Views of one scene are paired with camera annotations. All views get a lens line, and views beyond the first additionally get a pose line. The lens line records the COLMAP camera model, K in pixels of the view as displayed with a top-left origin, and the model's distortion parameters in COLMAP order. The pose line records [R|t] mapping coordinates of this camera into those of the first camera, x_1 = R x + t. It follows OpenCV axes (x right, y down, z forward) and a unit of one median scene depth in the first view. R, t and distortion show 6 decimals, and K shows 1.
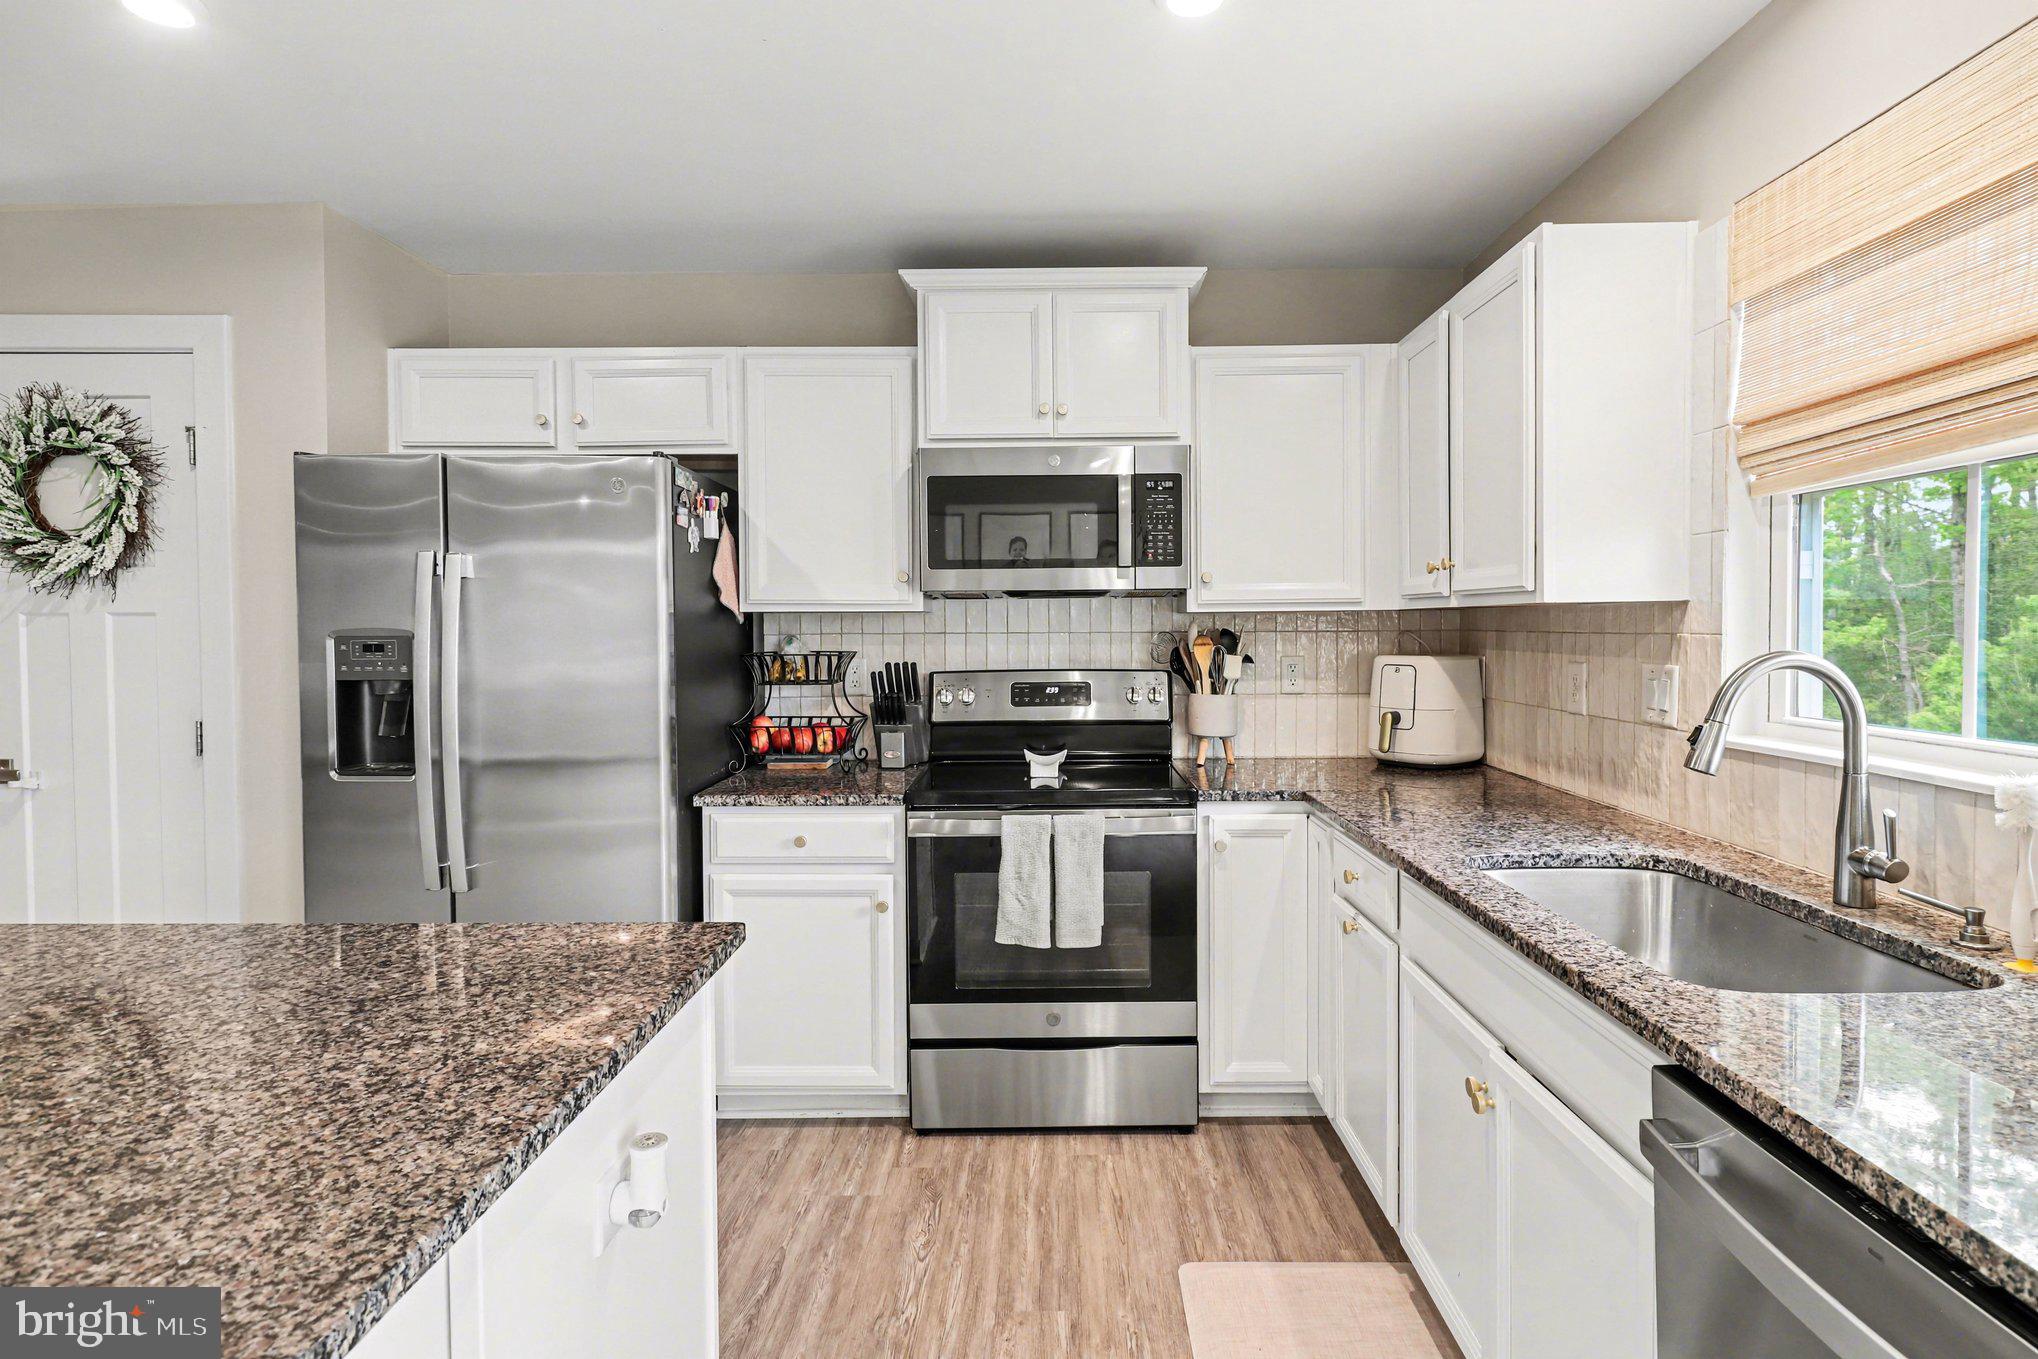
lens RADIAL K [[1042.6, 0, 1018.9], [0, 1042.6, 646.6], [0, 0, 1]] dist [0.012957, 0.000117]
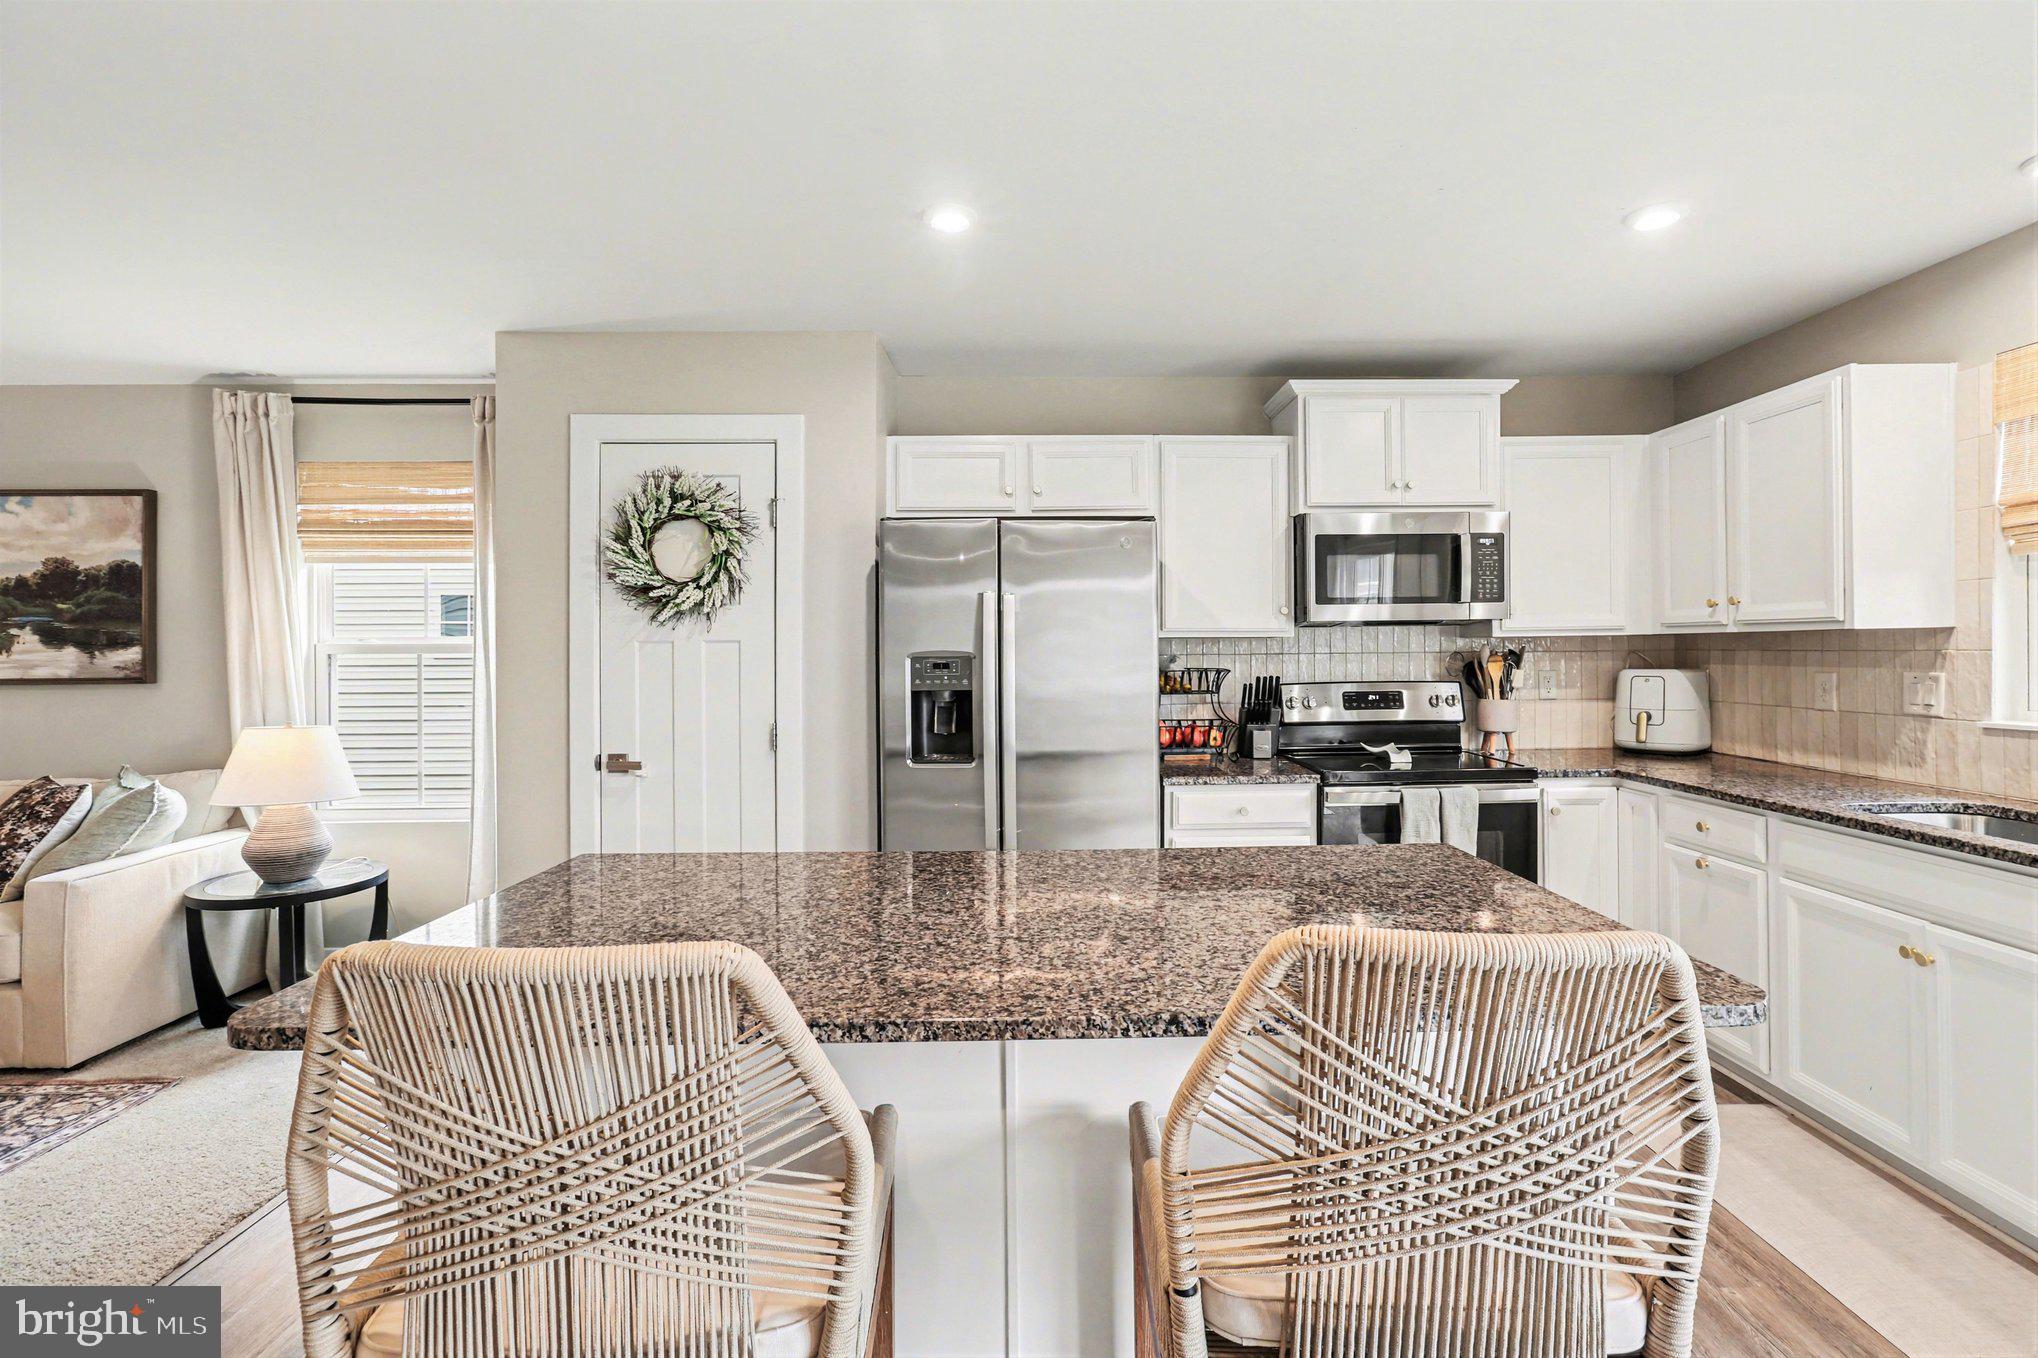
lens RADIAL K [[940.9, 0, 1026.1], [0, 940.9, 649.9], [0, 0, 1]] dist [0.000859, -0.000029]
pose [[0.999461, -0.004166, 0.032567, -0.509386], [0.004847, 0.999771, -0.020847, 0.005860], [-0.032473, 0.020994, 0.999252, -0.181486]]
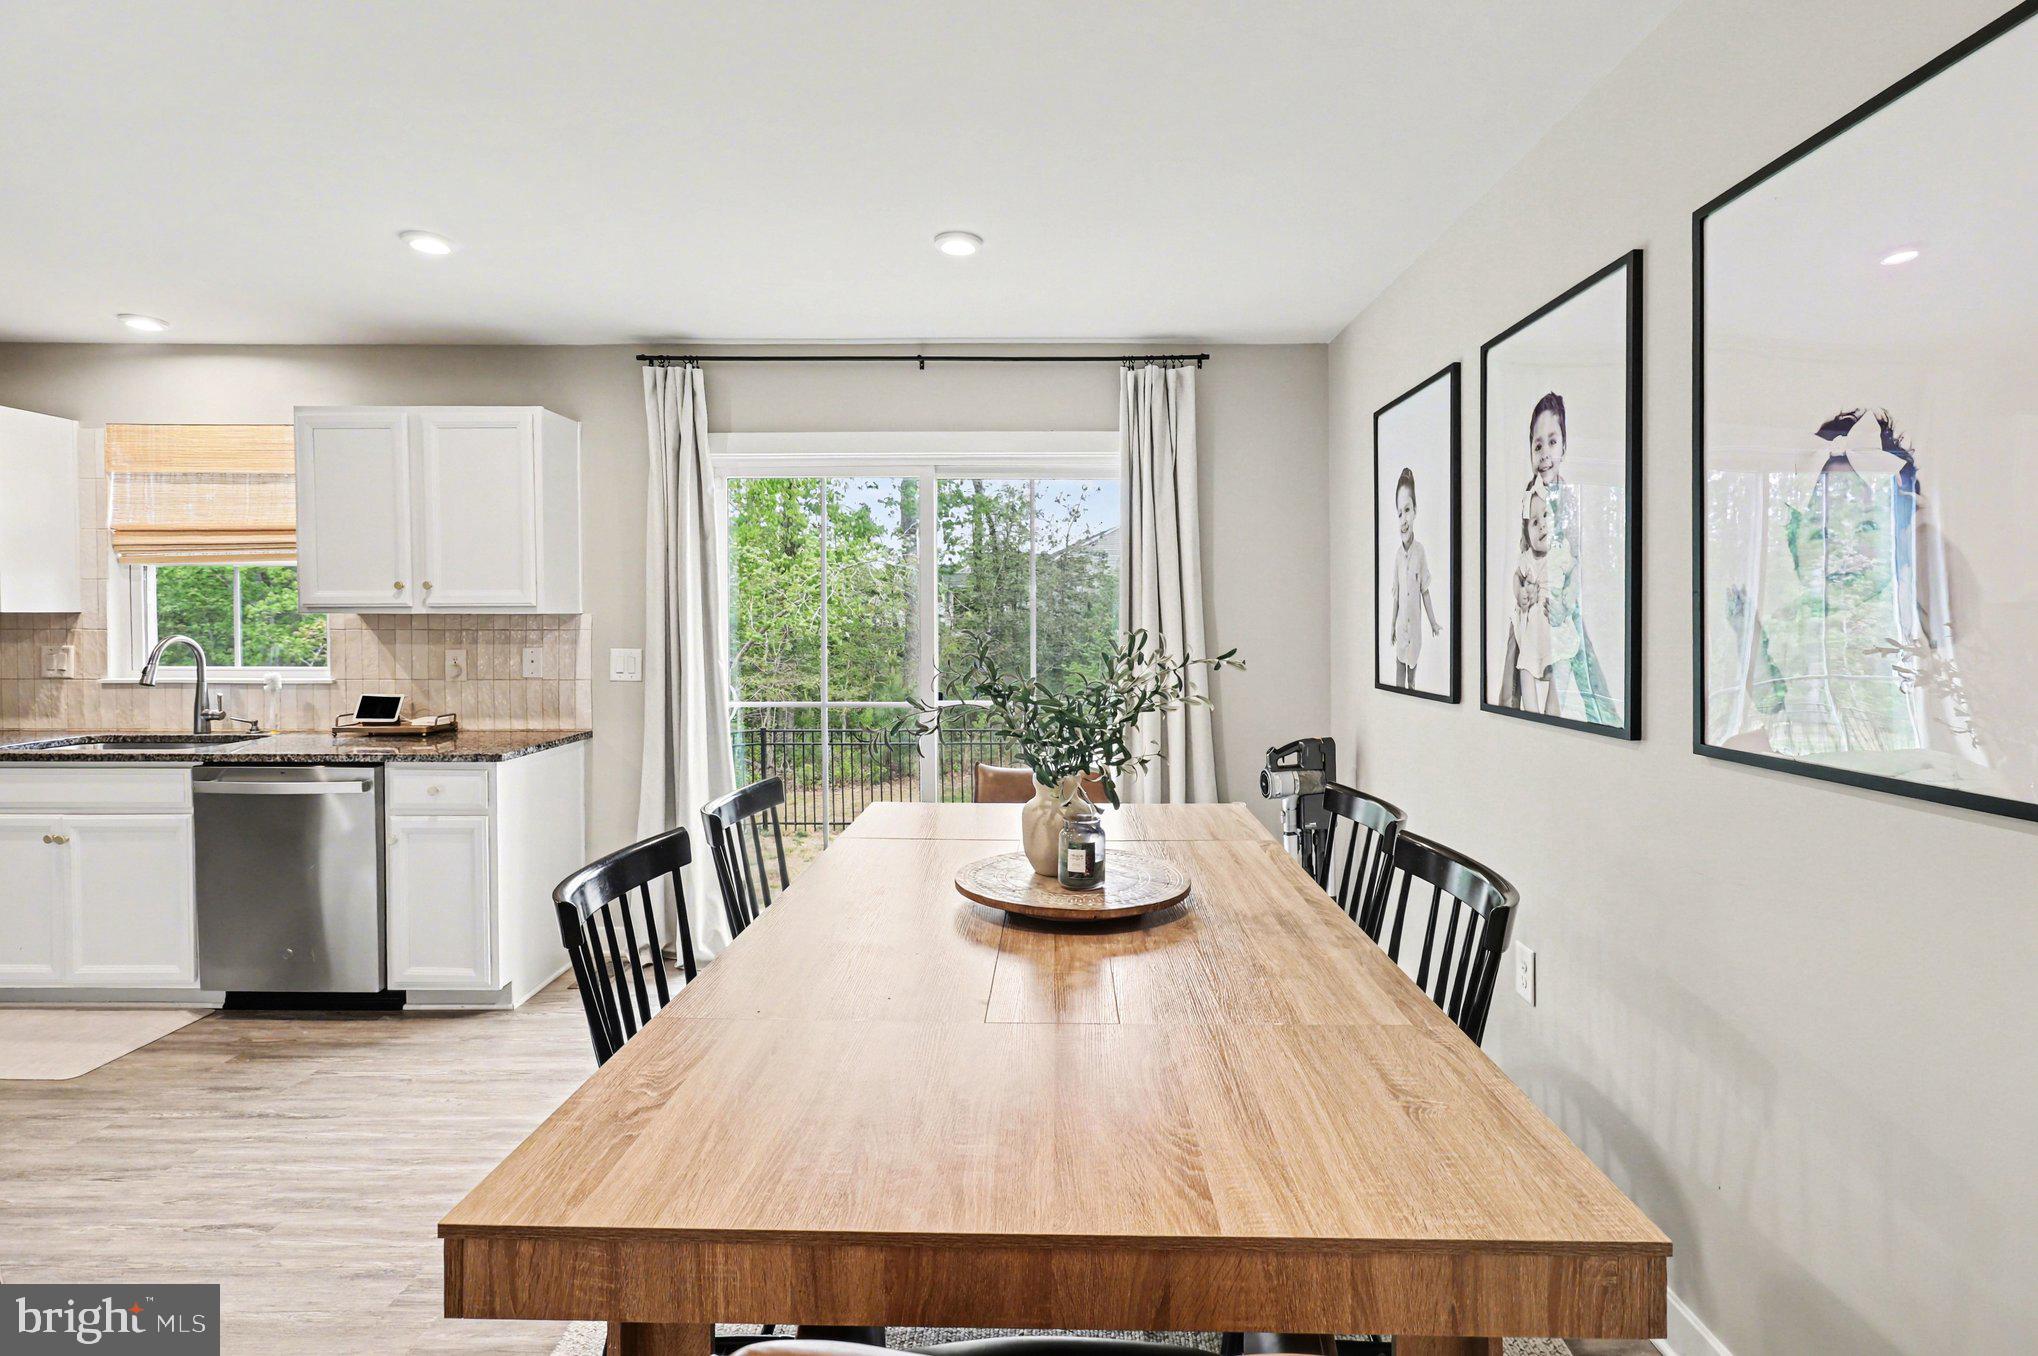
lens RADIAL K [[940.9, 0, 1026.1], [0, 940.9, 648.9], [0, 0, 1]] dist [0.000859, -0.000029]
pose [[-0.028453, -0.015697, 0.999472, -0.902724], [0.019109, 0.999685, 0.016244, 0.022966], [-0.999412, 0.019561, -0.028144, -0.552374]]
